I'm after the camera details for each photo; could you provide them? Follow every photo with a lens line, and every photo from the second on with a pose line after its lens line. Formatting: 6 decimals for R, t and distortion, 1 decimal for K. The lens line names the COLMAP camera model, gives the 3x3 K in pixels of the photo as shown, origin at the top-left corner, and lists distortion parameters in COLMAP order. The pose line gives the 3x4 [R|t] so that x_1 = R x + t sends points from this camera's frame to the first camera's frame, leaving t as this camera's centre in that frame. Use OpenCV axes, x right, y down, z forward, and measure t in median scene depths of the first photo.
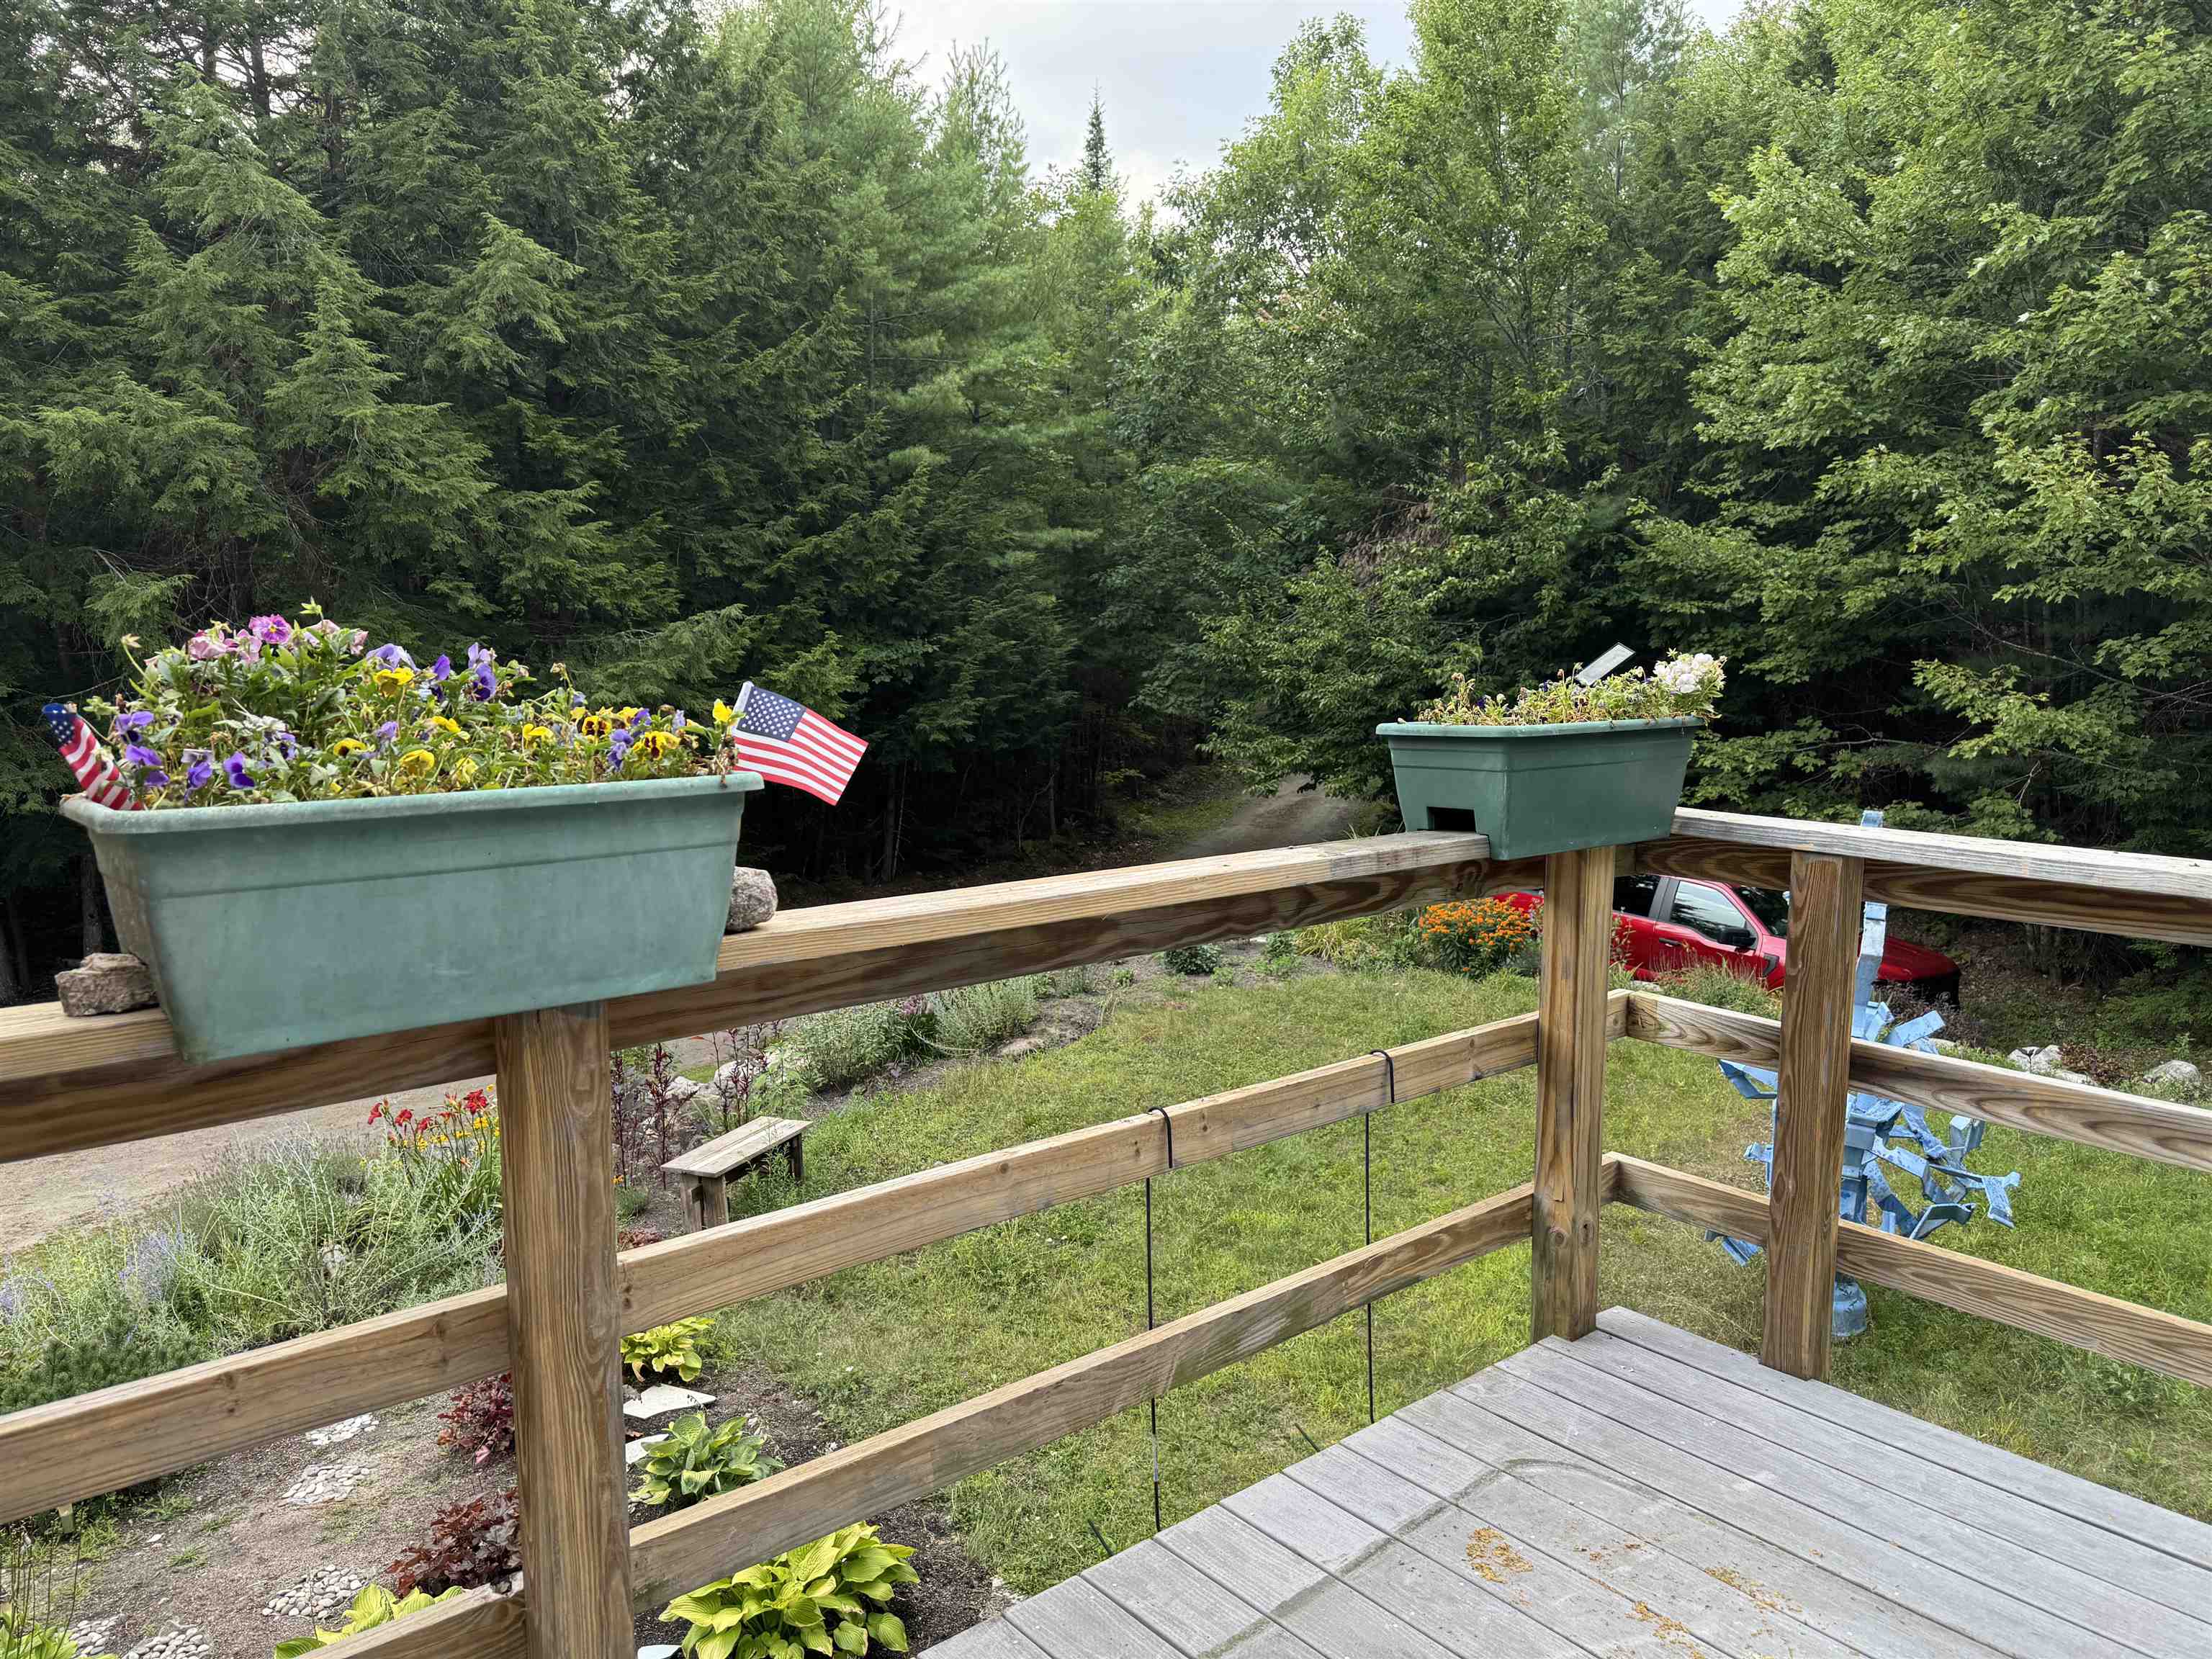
lens RADIAL K [[1535.9, 0, 1096.1], [0, 1535.9, 836.4], [0, 0, 1]] dist [0.105696, -0.156142]
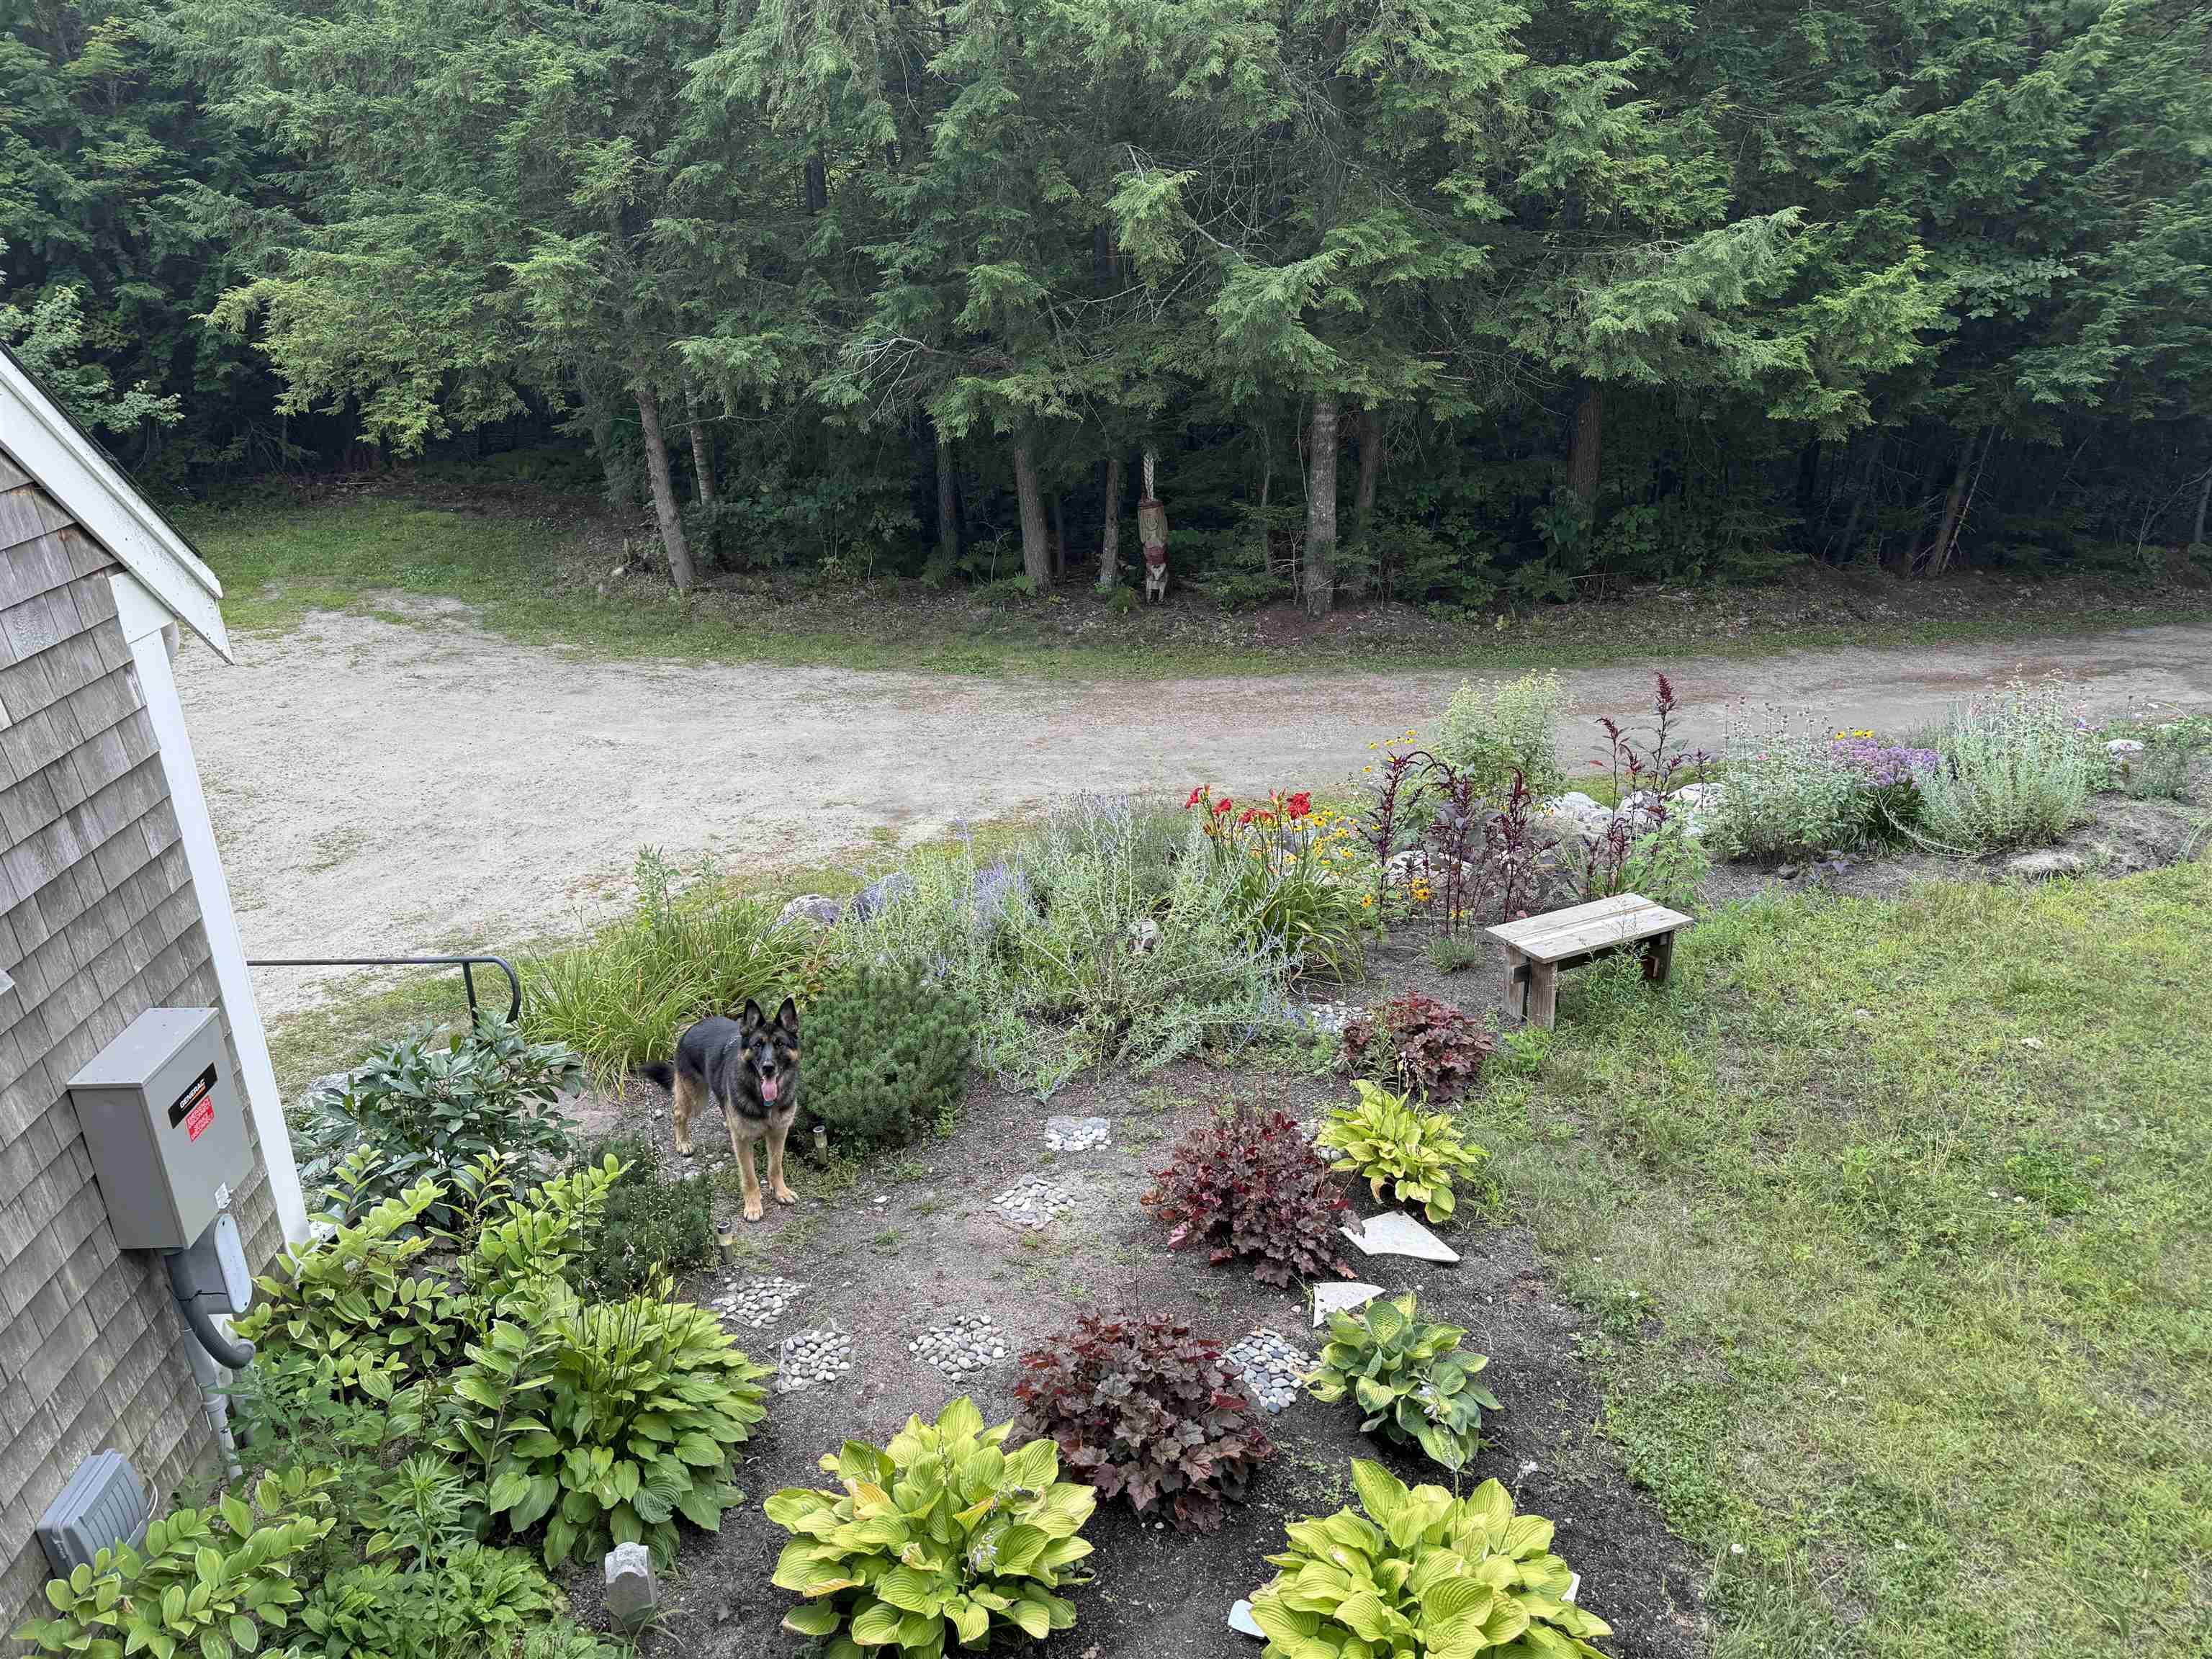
lens RADIAL K [[1584.9, 0, 1106.0], [0, 1584.9, 829.5], [0, 0, 1]] dist [0.028605, -0.017785]
pose [[0.806930, 0.224021, -0.546515, 0.001133], [-0.099661, 0.963656, 0.247861, -0.011349], [0.582179, -0.145540, 0.799929, 0.100768]]
